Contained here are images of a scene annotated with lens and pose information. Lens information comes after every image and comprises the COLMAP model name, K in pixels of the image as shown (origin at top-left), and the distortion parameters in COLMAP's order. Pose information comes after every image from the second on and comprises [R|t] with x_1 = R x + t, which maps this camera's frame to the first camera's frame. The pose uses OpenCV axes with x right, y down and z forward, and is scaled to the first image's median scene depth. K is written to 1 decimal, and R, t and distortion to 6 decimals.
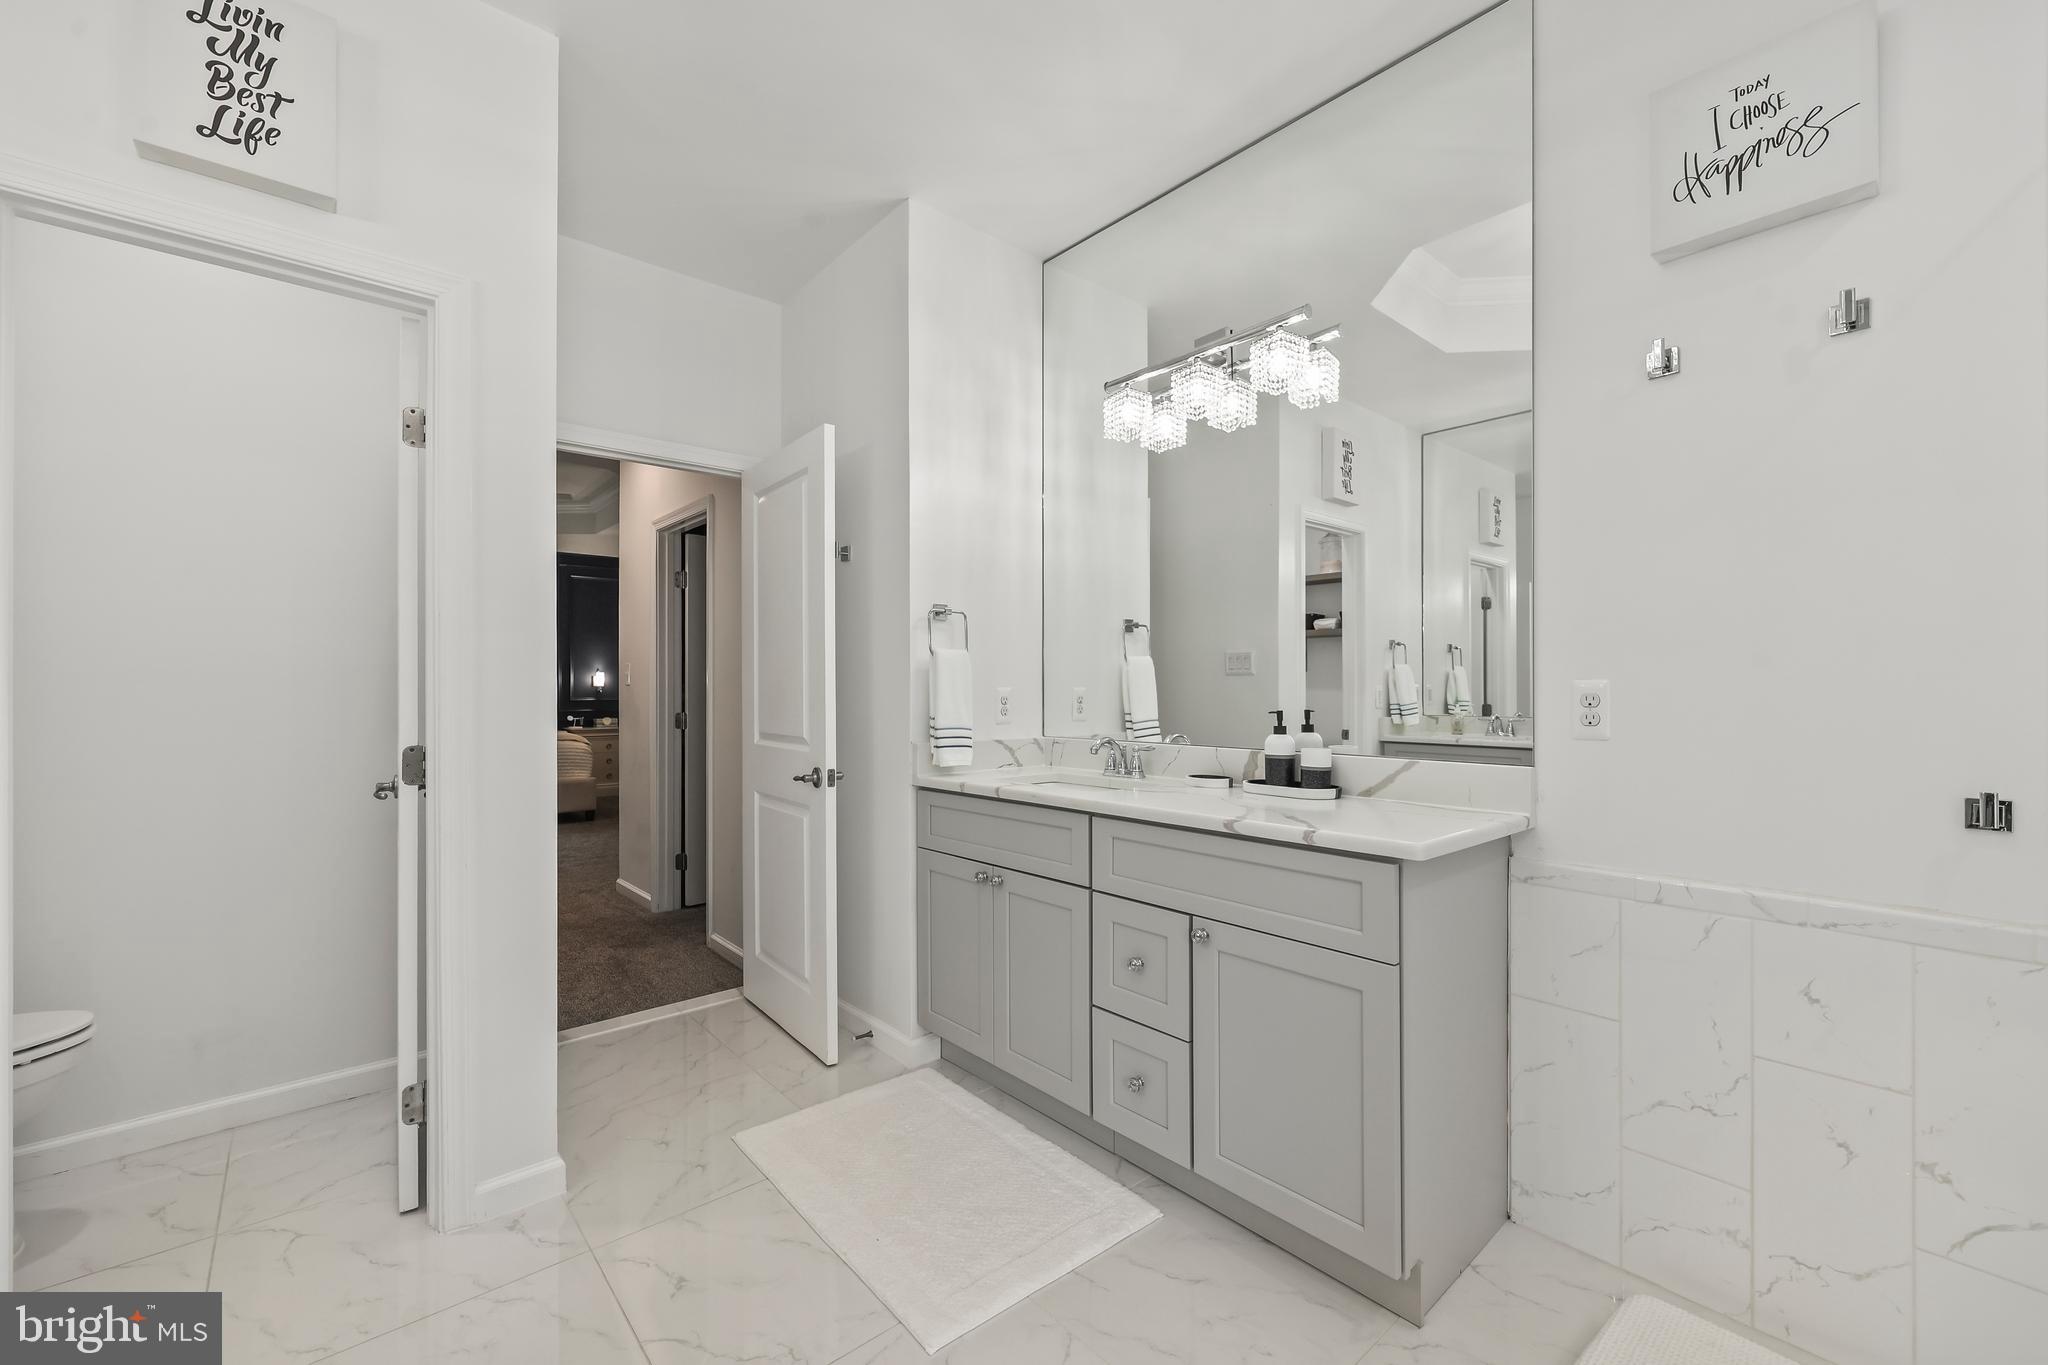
lens RADIAL K [[846.5, 0, 1034.0], [0, 846.5, 694.2], [0, 0, 1]] dist [-0.000344, -0.000008]
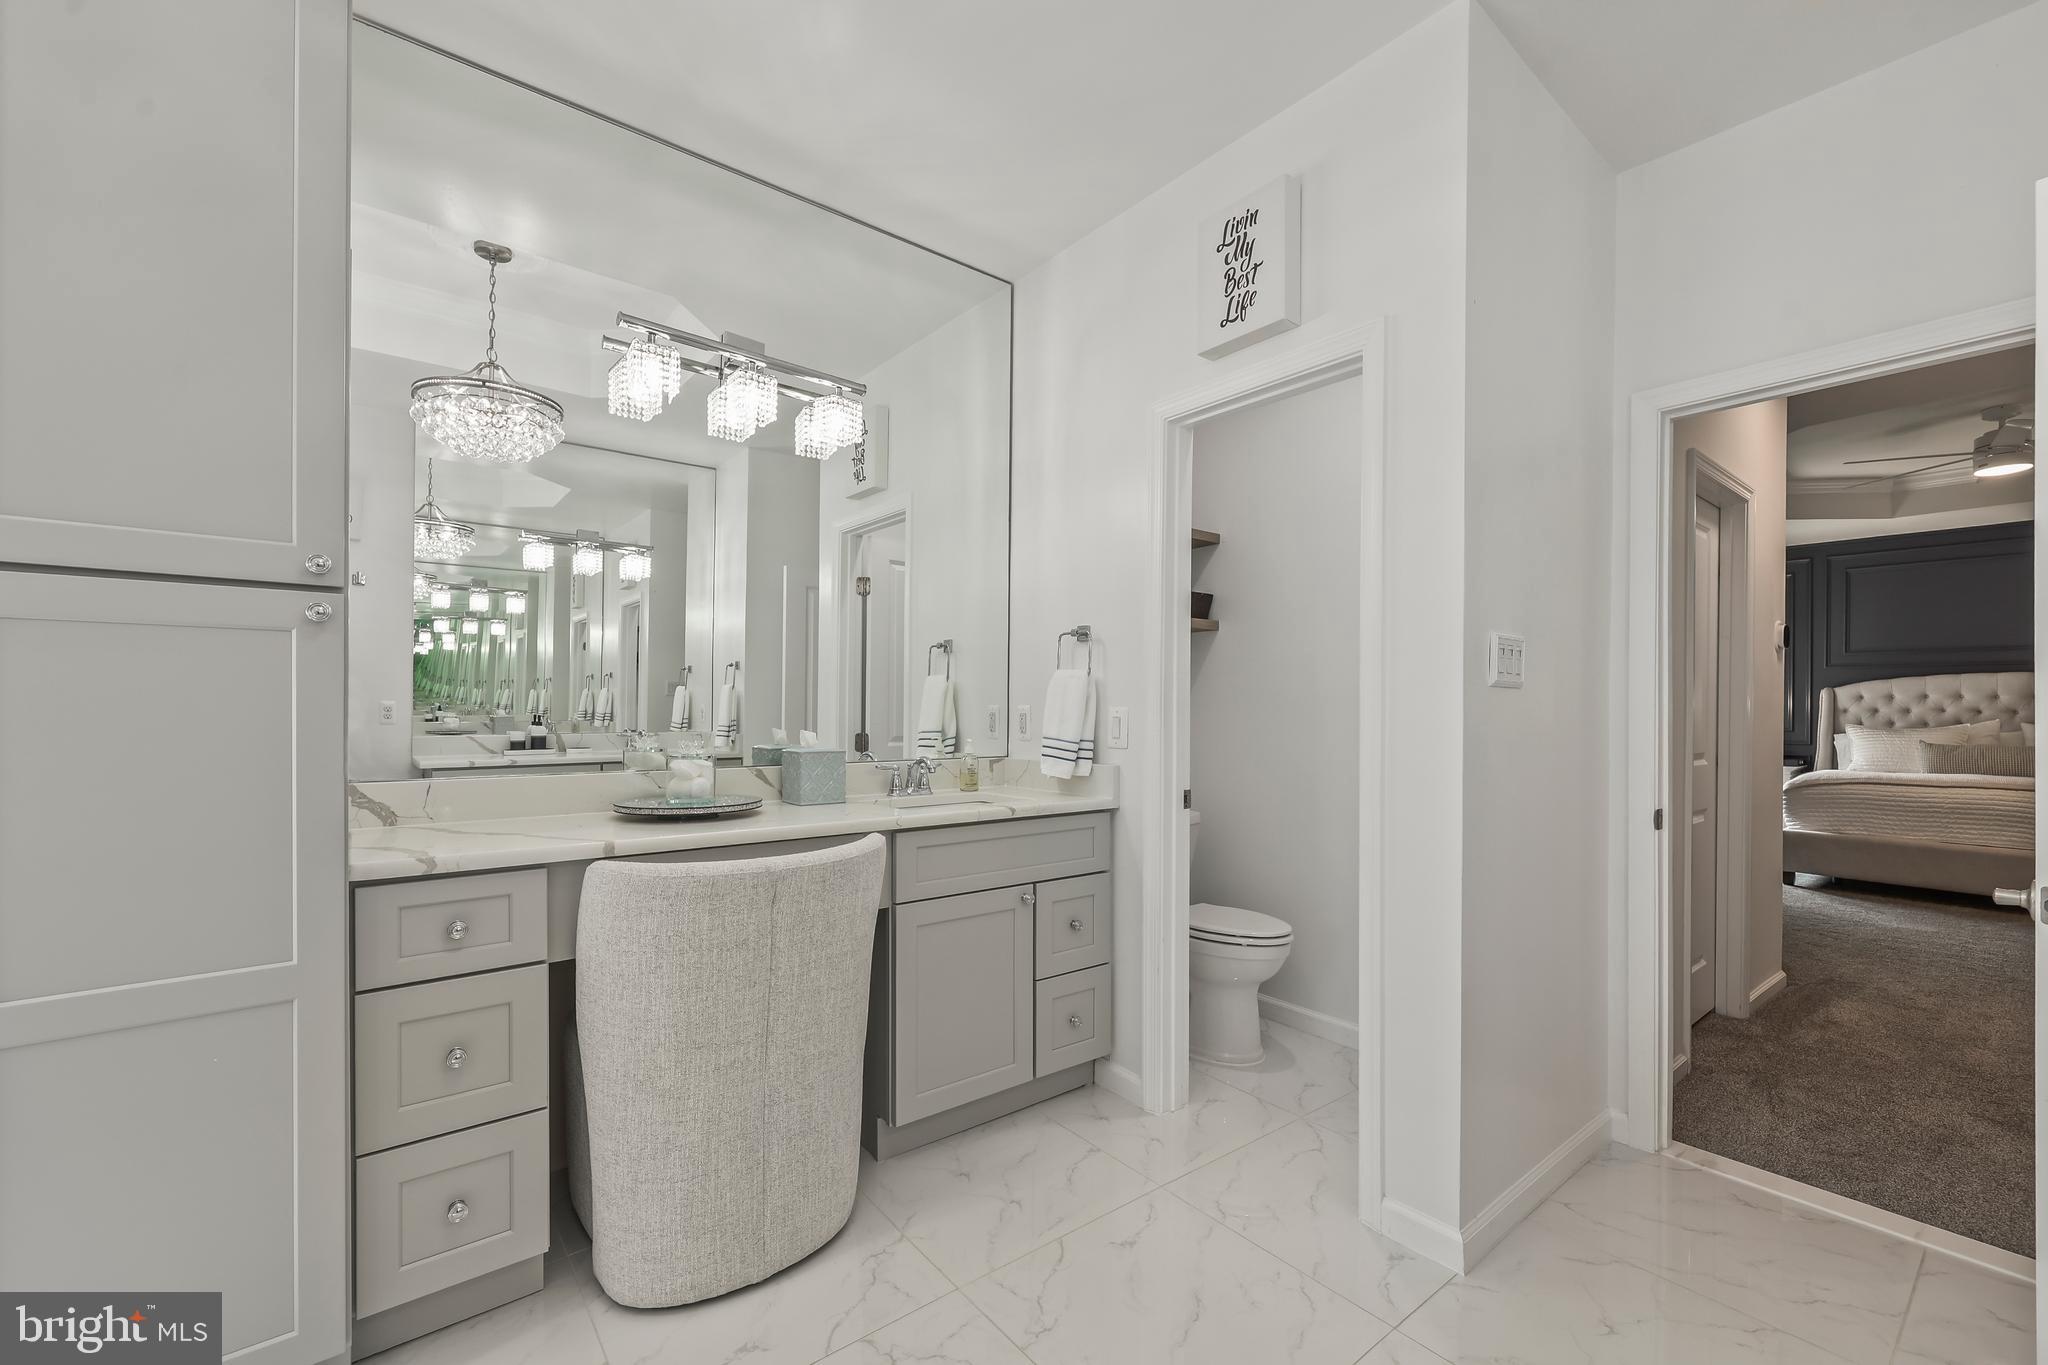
lens RADIAL K [[833.8, 0, 1025.7], [0, 833.8, 709.3], [0, 0, 1]] dist [0.000527, -0.000047]
pose [[-0.061496, 0.004669, -0.998096, 0.379539], [-0.019366, 0.999795, 0.005870, -0.006460], [0.997919, 0.019690, -0.061393, 0.623721]]
